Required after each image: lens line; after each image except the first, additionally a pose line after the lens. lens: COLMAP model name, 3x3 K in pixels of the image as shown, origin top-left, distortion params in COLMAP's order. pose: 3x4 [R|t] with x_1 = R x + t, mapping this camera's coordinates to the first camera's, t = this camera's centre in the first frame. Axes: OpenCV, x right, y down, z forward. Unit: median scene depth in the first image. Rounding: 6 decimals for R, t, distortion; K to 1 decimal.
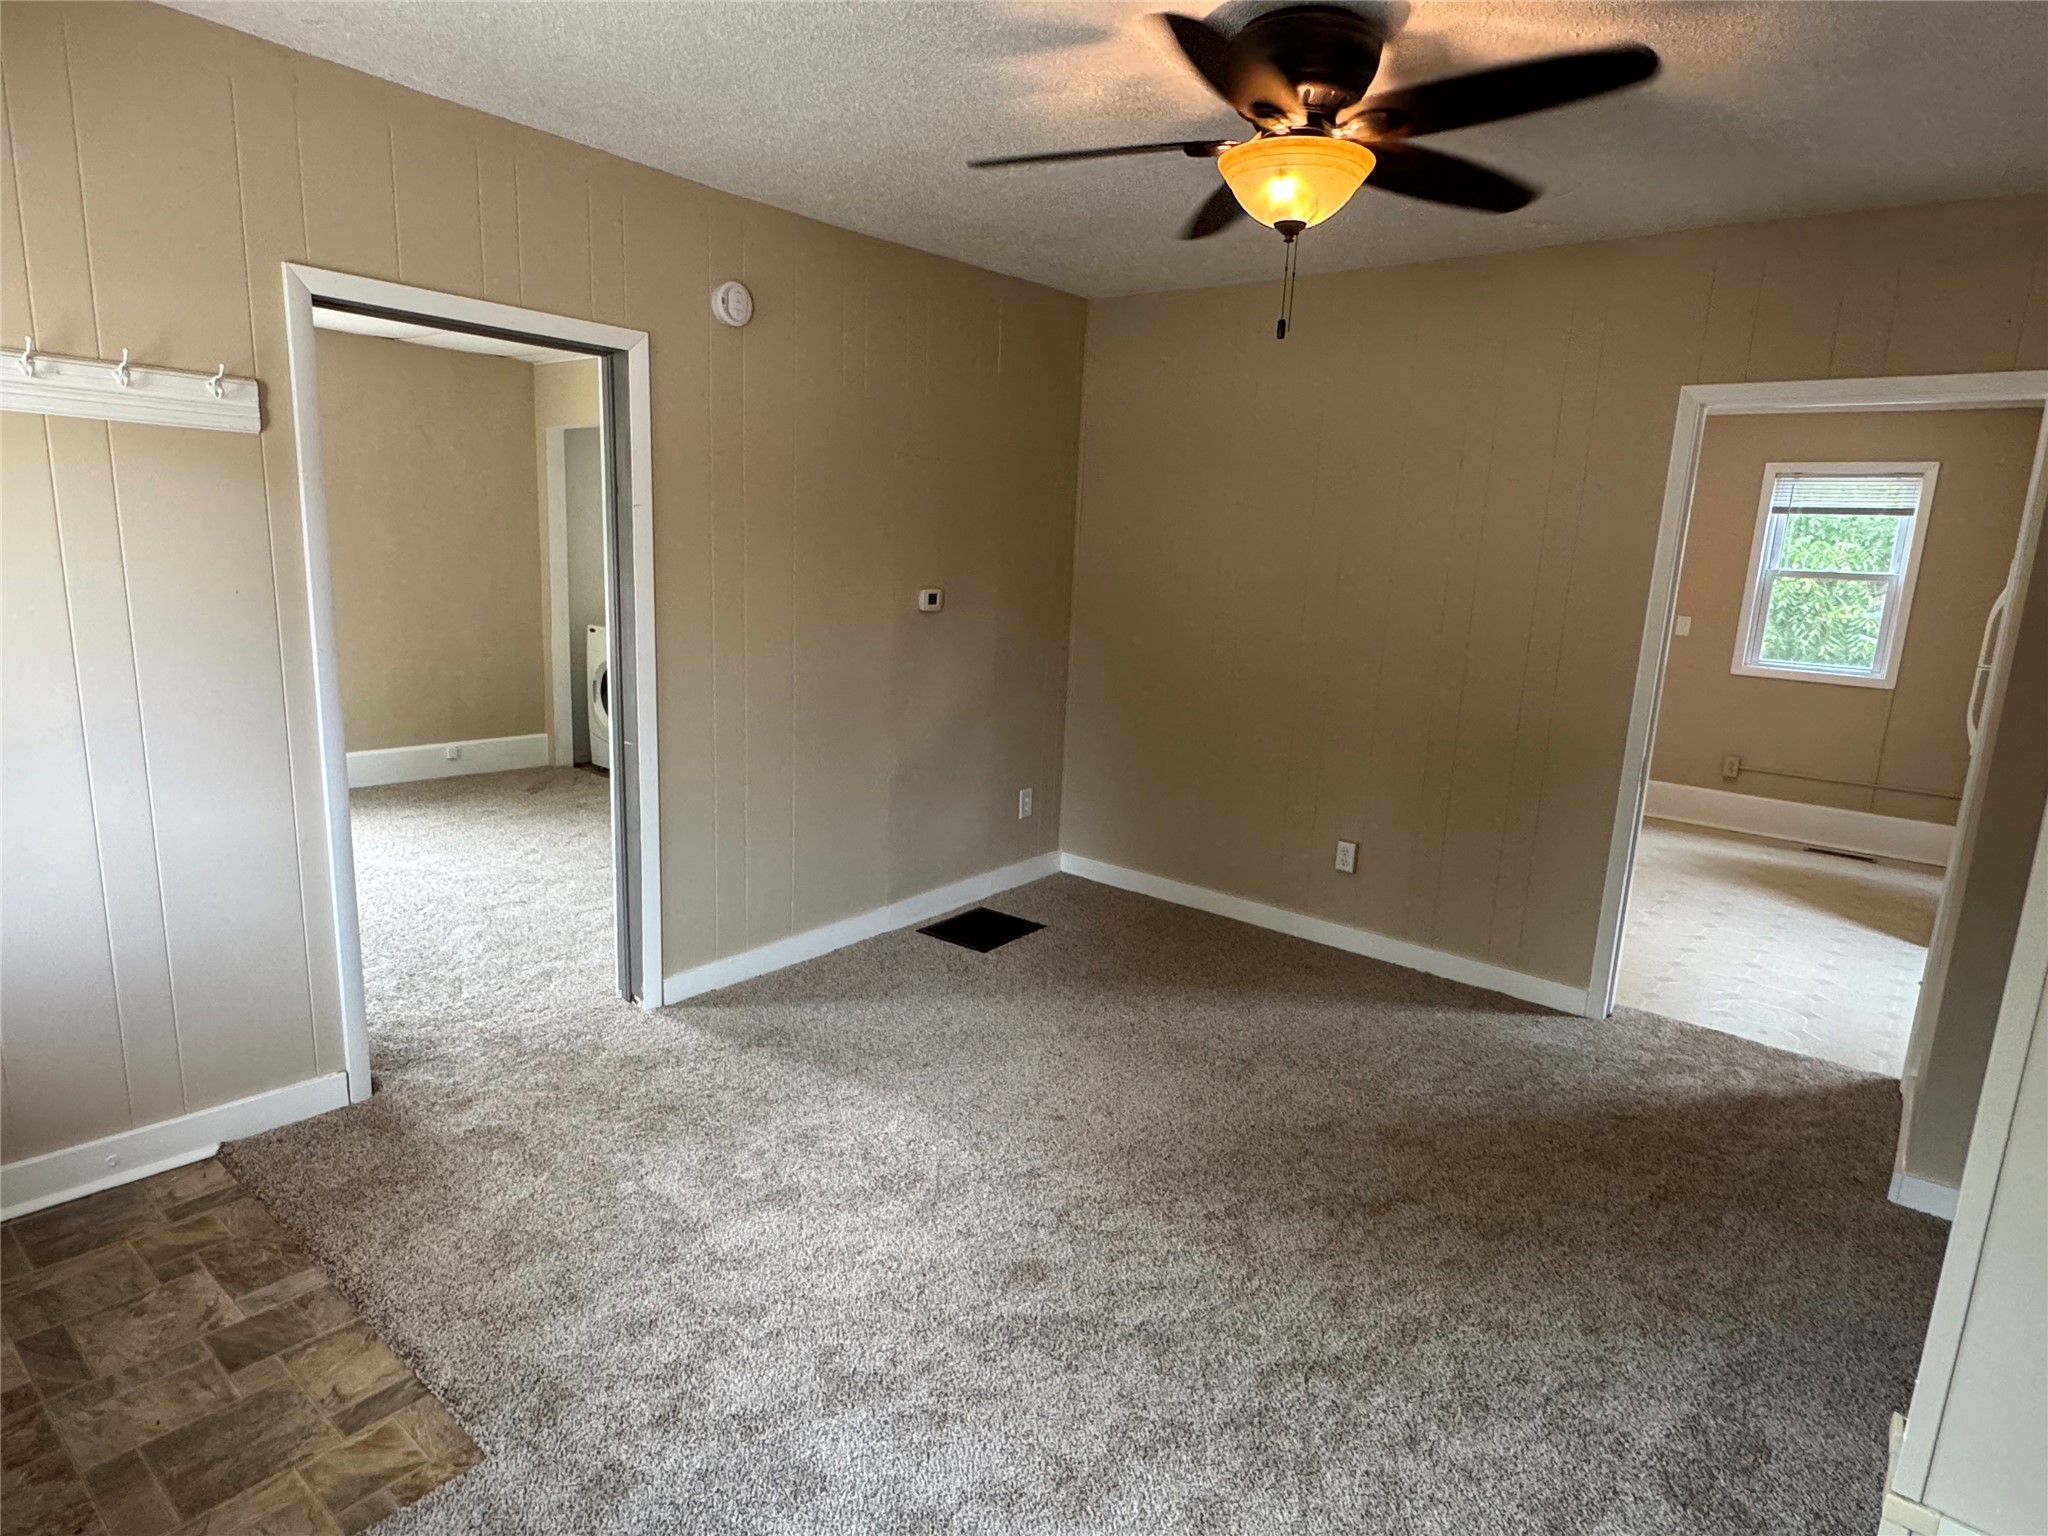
lens RADIAL K [[1134.2, 0, 1018.2], [0, 1134.2, 773.5], [0, 0, 1]] dist [-0.004620, -0.000326]
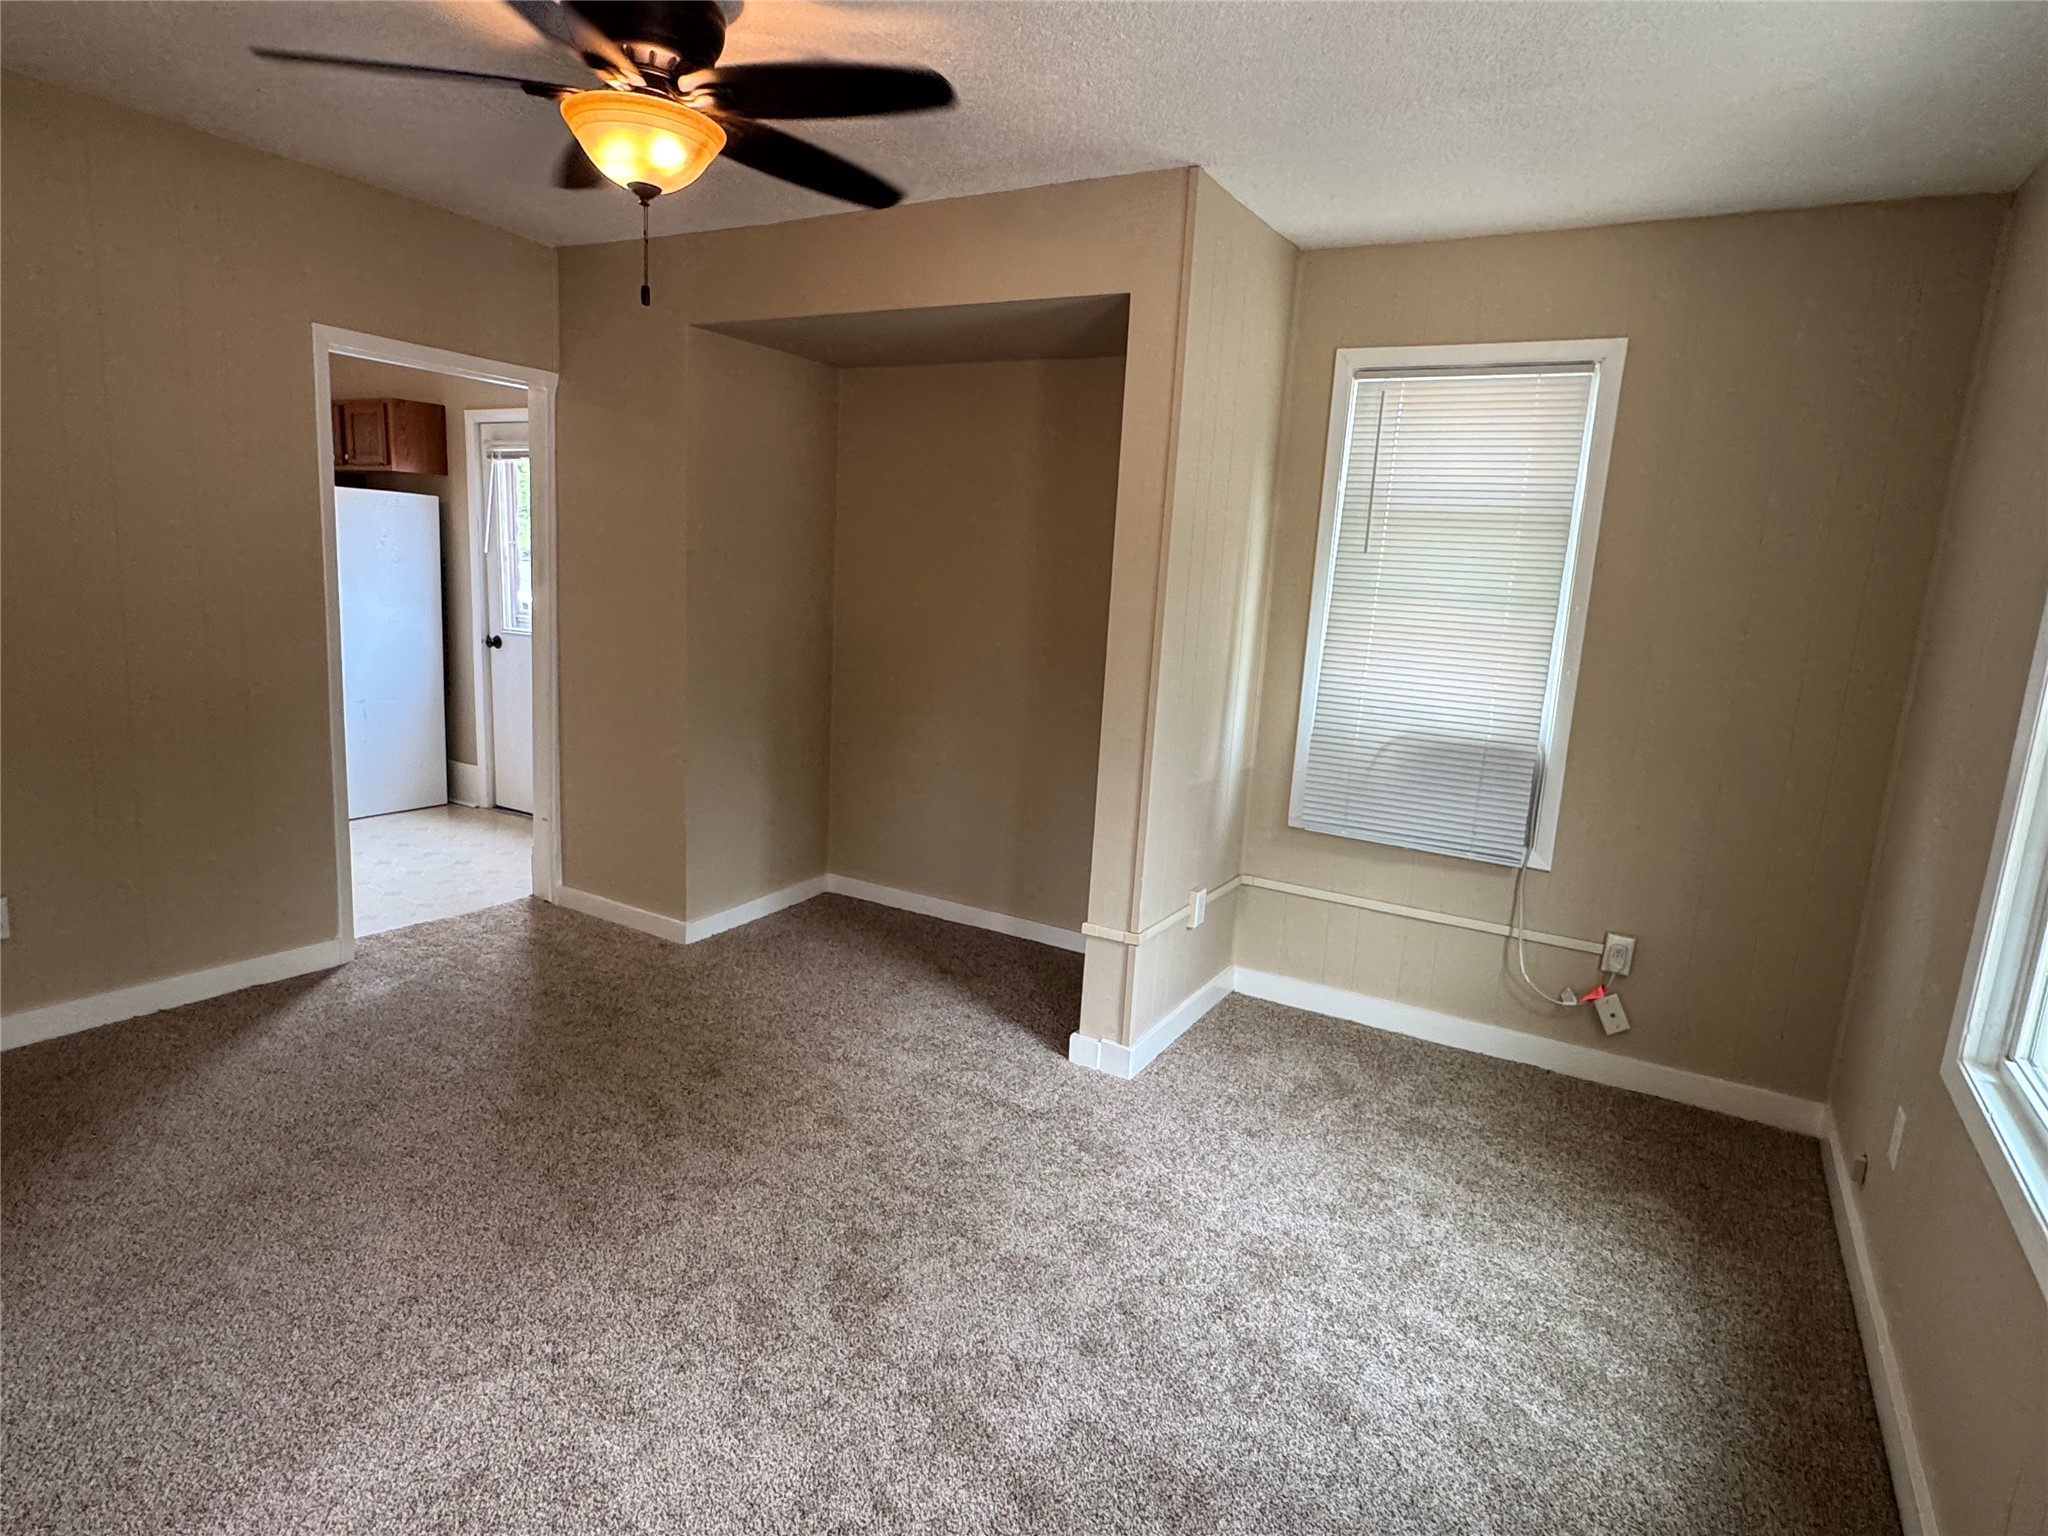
lens RADIAL K [[1134.5, 0, 1017.7], [0, 1134.5, 761.4], [0, 0, 1]] dist [-0.003890, 0.001250]
pose [[-0.146700, -0.223369, 0.963631, -0.502476], [0.130688, 0.961255, 0.242713, -0.118585], [-0.980510, 0.161542, -0.111824, 0.508346]]
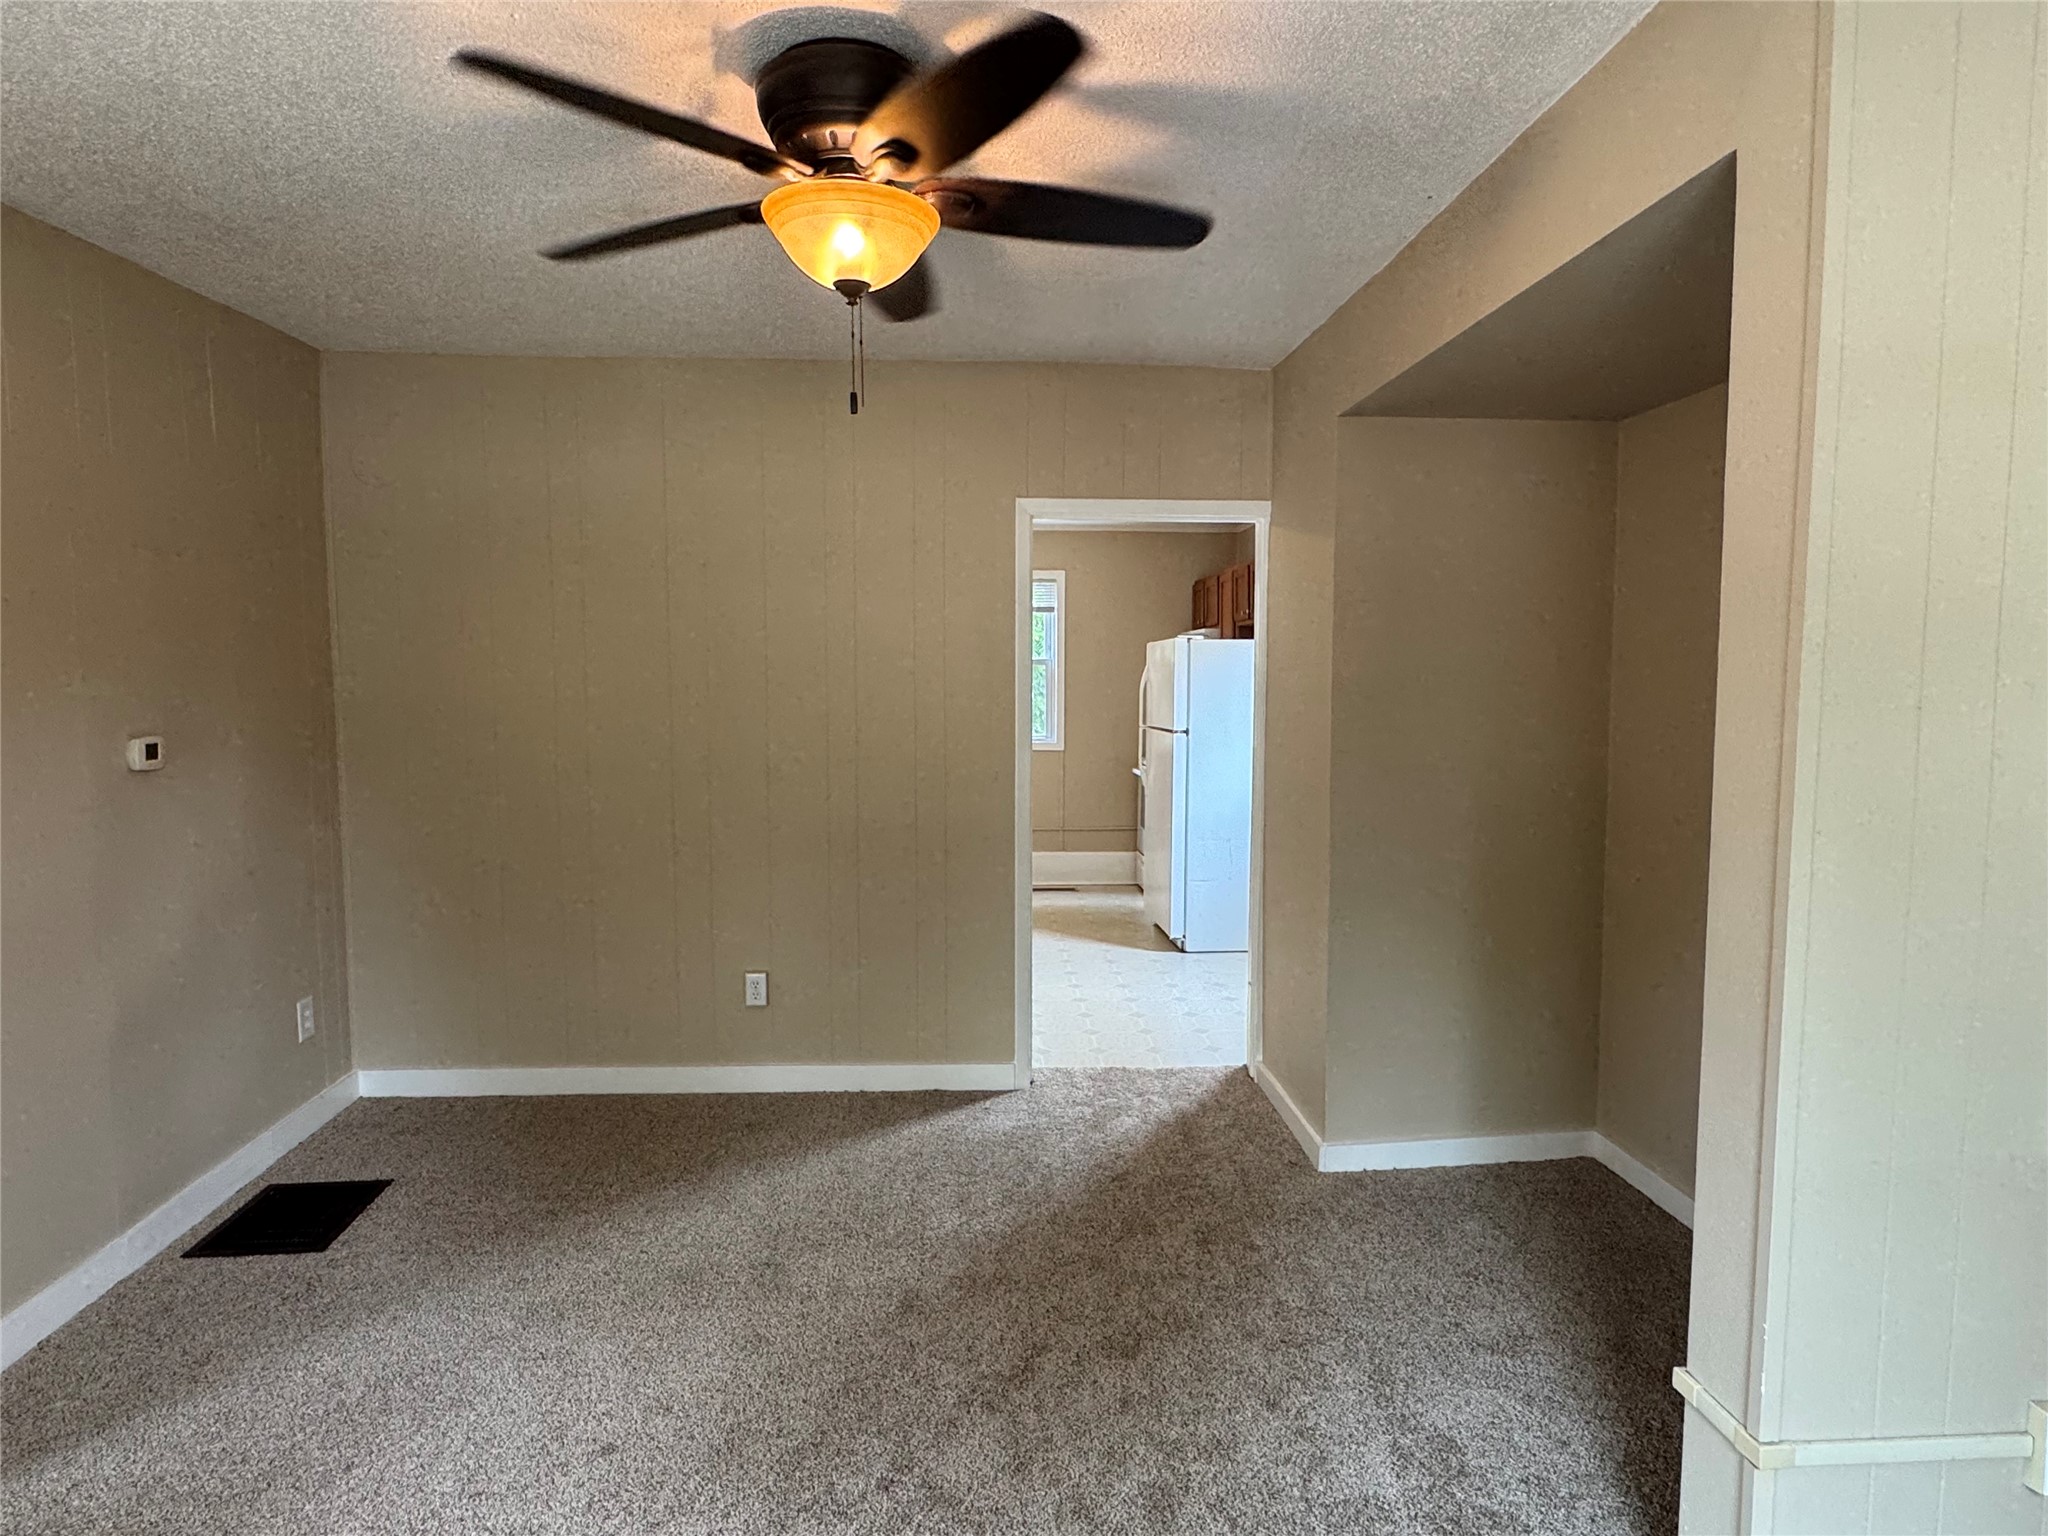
lens RADIAL K [[1134.5, 0, 1017.7], [0, 1134.5, 761.4], [0, 0, 1]] dist [-0.003890, 0.001250]
pose [[0.736157, -0.099647, 0.669436, -0.164157], [0.166373, 0.985395, -0.036276, -0.043317], [-0.656044, 0.138081, 0.741984, 0.189417]]
